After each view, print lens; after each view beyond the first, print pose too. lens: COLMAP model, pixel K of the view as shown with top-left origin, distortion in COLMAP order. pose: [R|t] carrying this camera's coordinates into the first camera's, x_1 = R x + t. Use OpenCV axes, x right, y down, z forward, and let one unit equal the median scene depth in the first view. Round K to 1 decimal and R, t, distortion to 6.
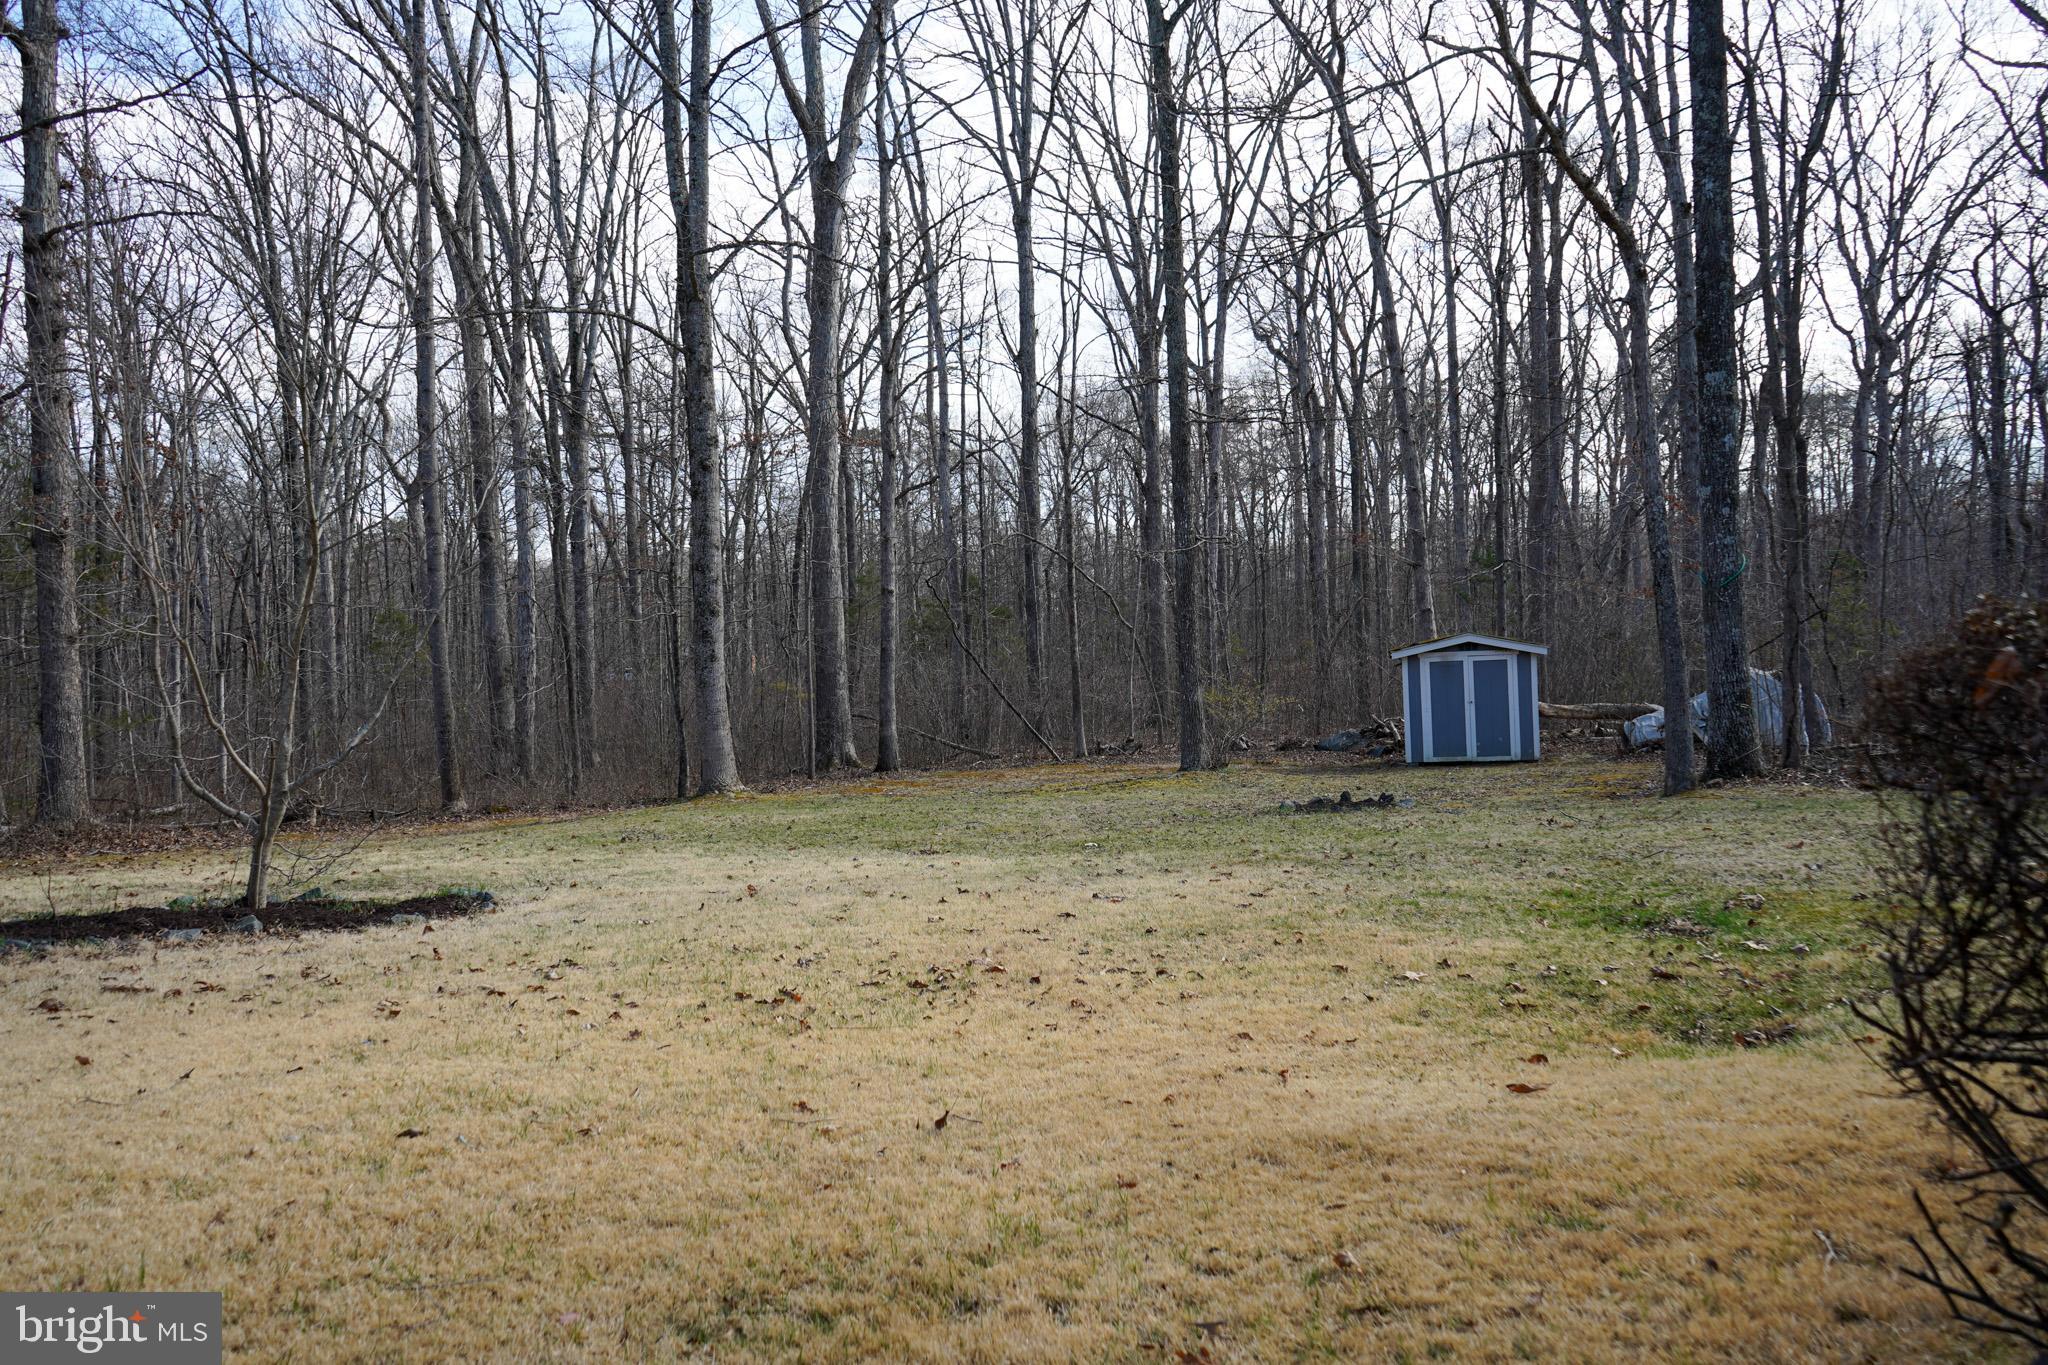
lens RADIAL K [[1630.3, 0, 1022.2], [0, 1630.3, 682.3], [0, 0, 1]] dist [-0.022239, 0.015454]
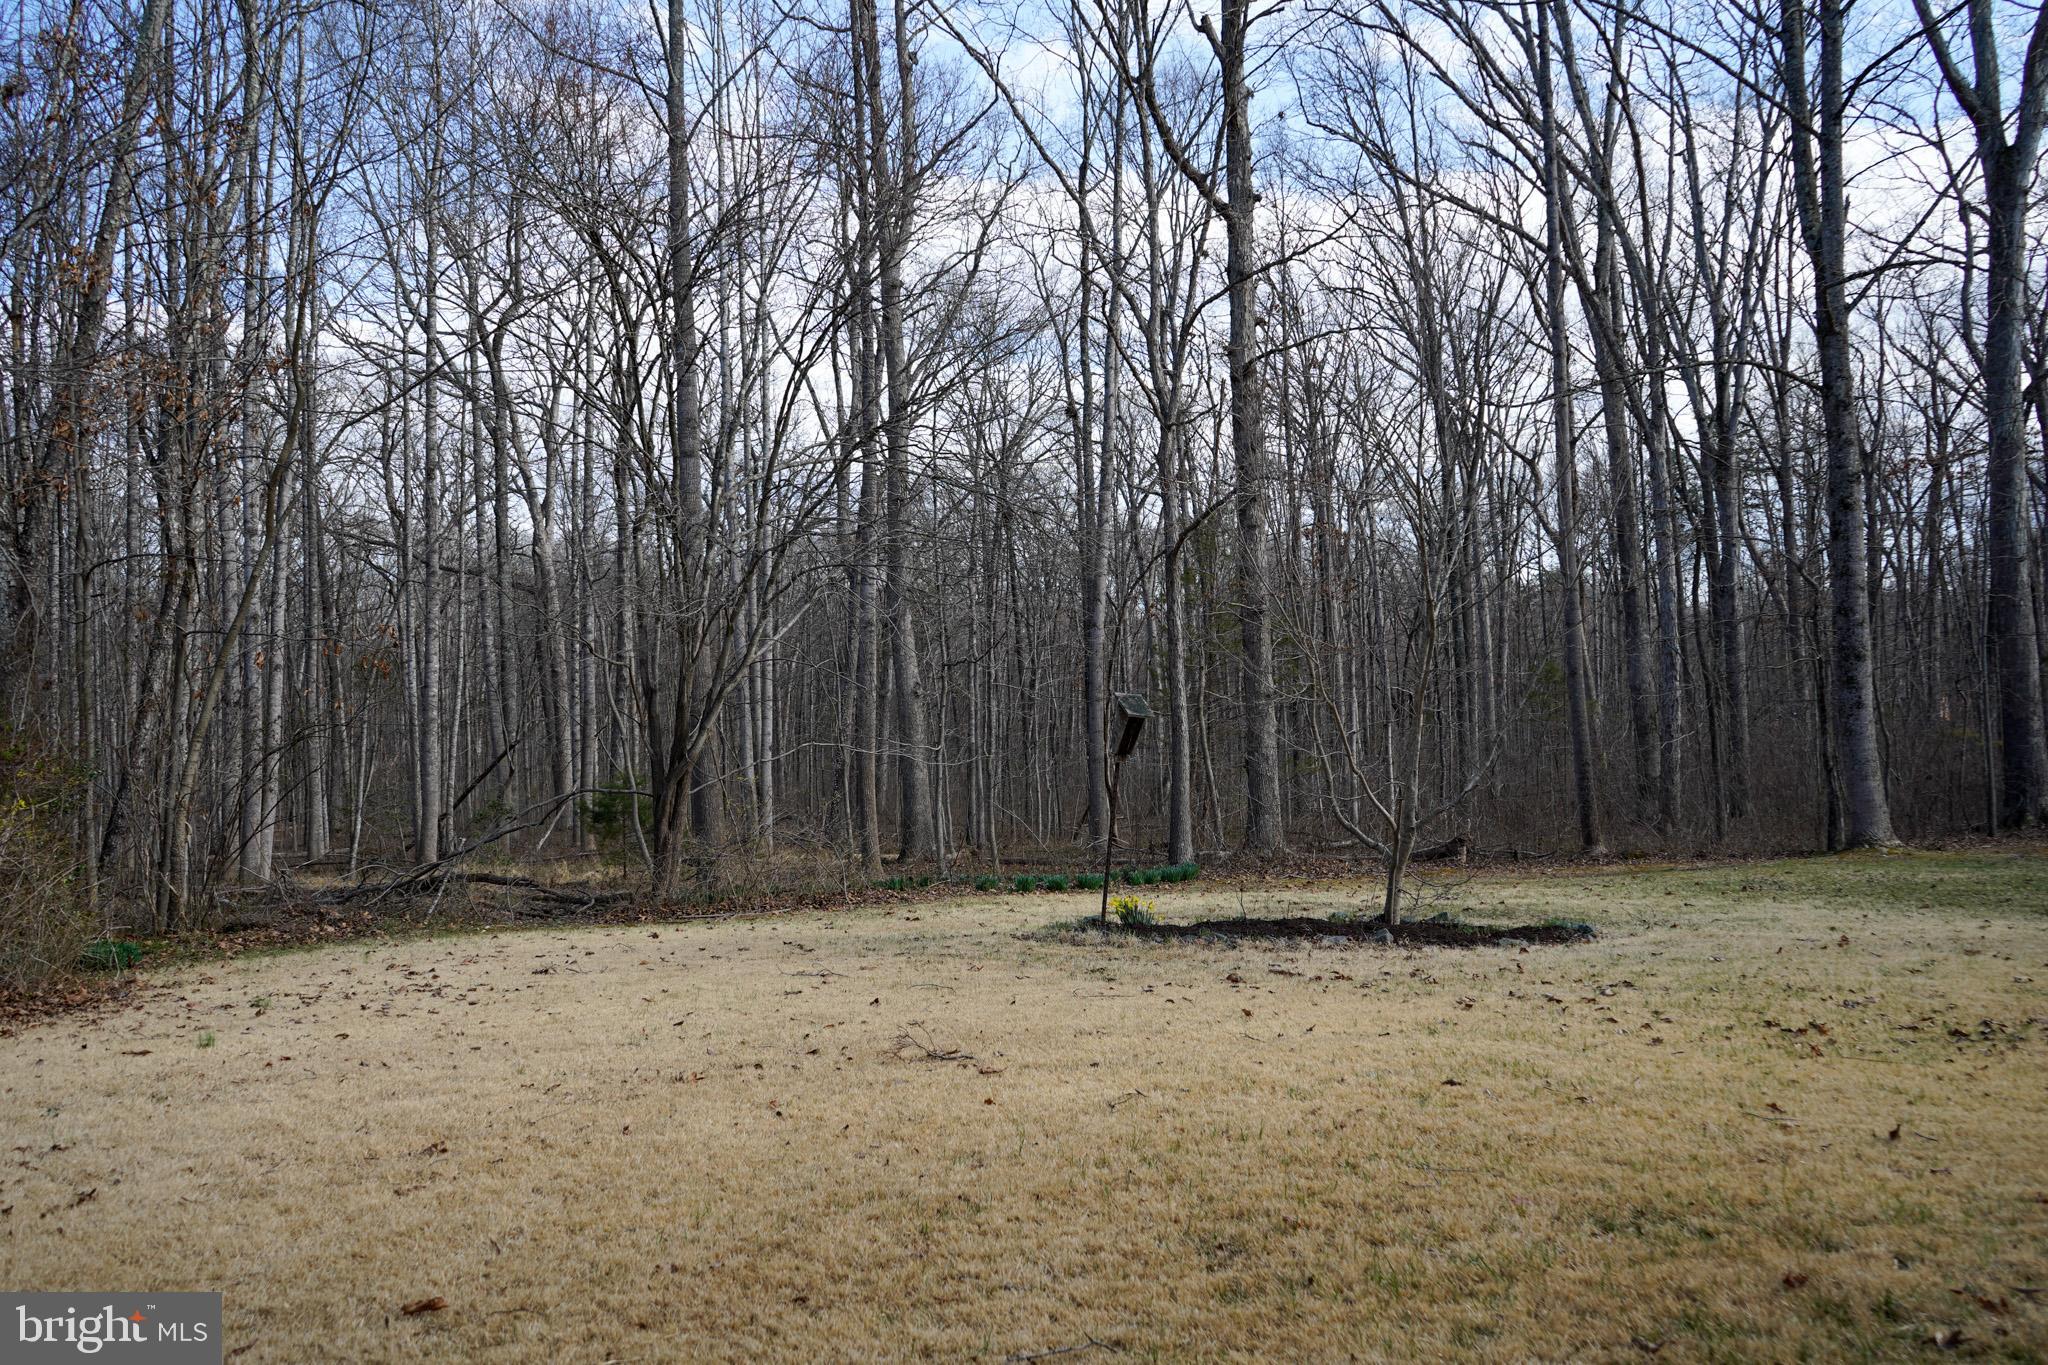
lens RADIAL K [[1630.3, 0, 1022.2], [0, 1630.3, 682.3], [0, 0, 1]] dist [-0.022239, 0.015454]
pose [[0.773008, -0.022918, -0.633982, 0.077381], [0.004970, 0.999535, -0.030073, -0.004690], [0.634376, 0.020096, 0.772763, -0.099249]]
